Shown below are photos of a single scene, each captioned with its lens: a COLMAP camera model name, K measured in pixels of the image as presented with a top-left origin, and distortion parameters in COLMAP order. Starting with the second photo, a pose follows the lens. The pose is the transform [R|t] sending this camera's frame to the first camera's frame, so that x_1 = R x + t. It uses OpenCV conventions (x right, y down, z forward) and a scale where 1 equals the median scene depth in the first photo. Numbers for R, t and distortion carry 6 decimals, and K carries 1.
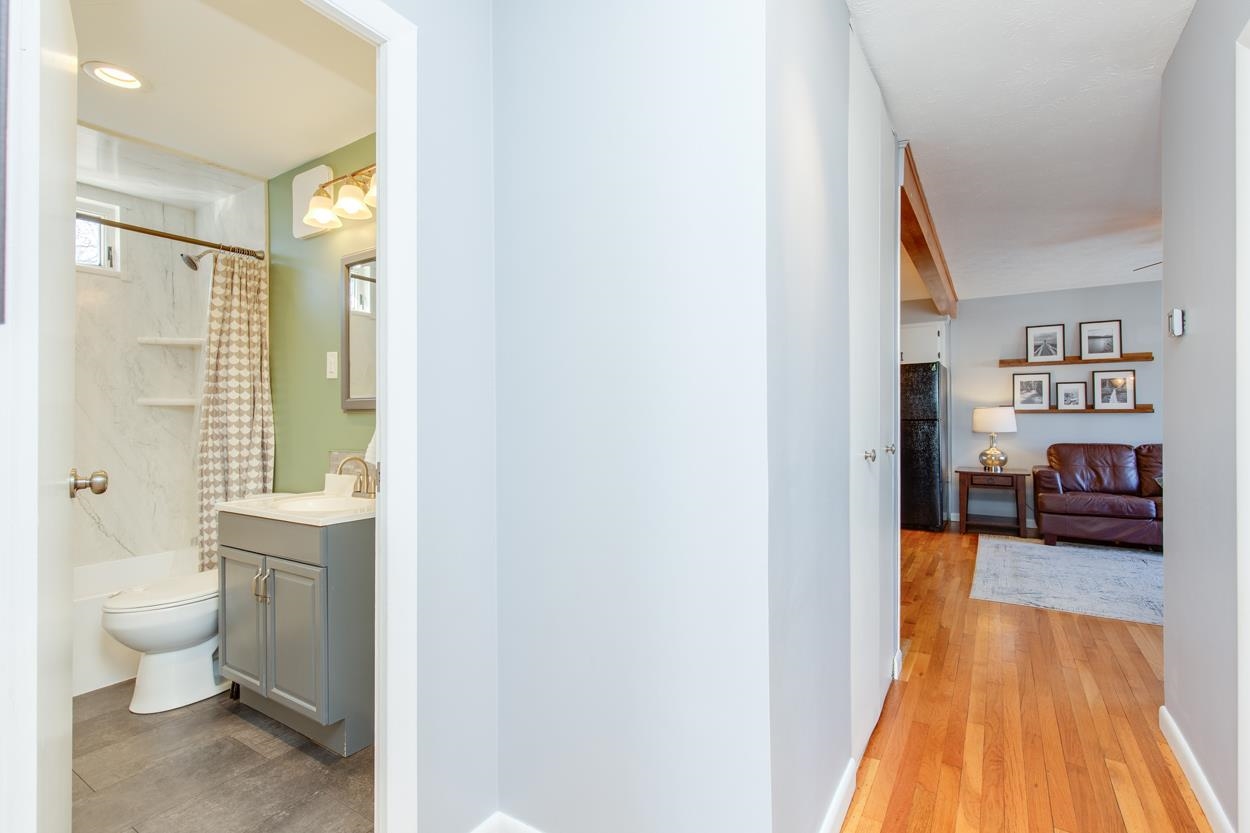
lens RADIAL K [[582.1, 0, 610.9], [0, 582.1, 413.5], [0, 0, 1]] dist [0.001075, -0.000221]
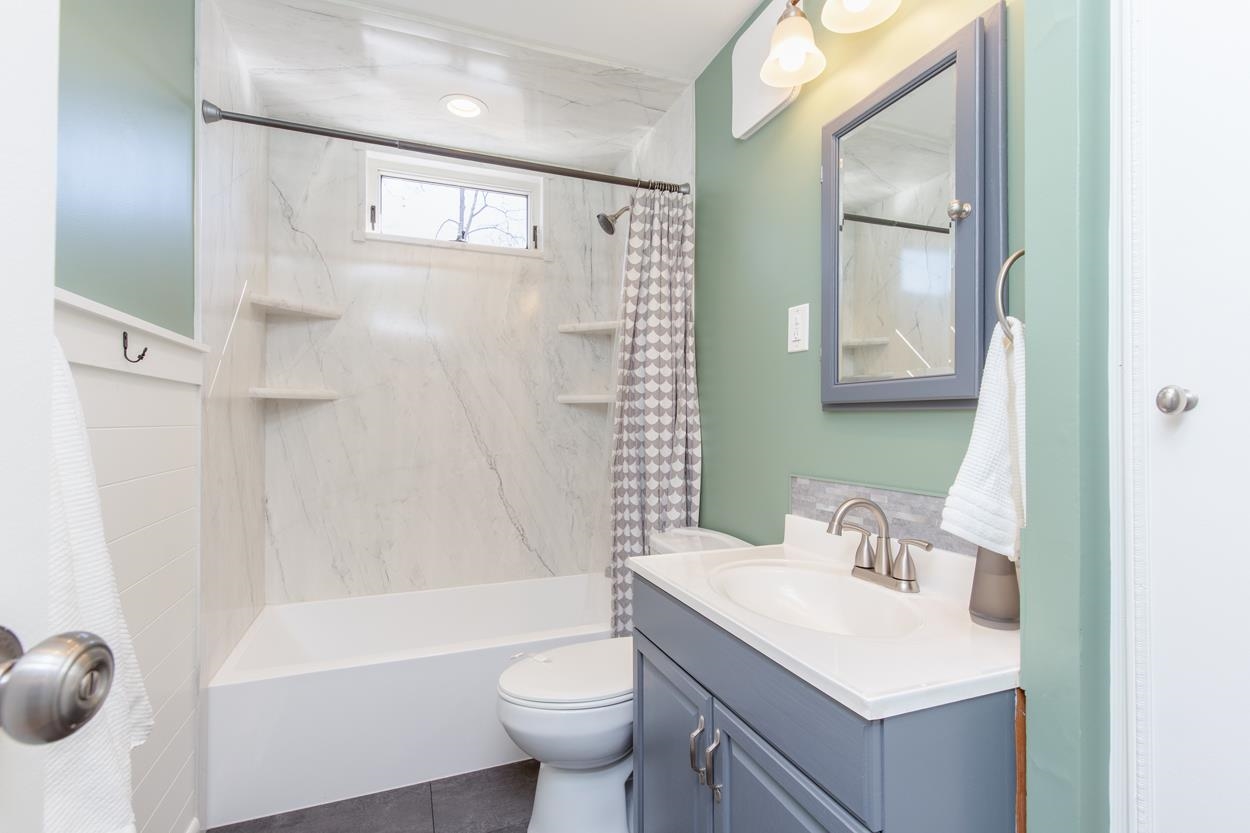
lens RADIAL K [[567.6, 0, 628.7], [0, 567.6, 413.1], [0, 0, 1]] dist [0.005996, -0.000629]
pose [[0.823737, 0.002285, -0.566968, -0.273016], [-0.005589, 0.999976, -0.004090, 0.004051], [0.566945, 0.006538, 0.823730, 0.404620]]
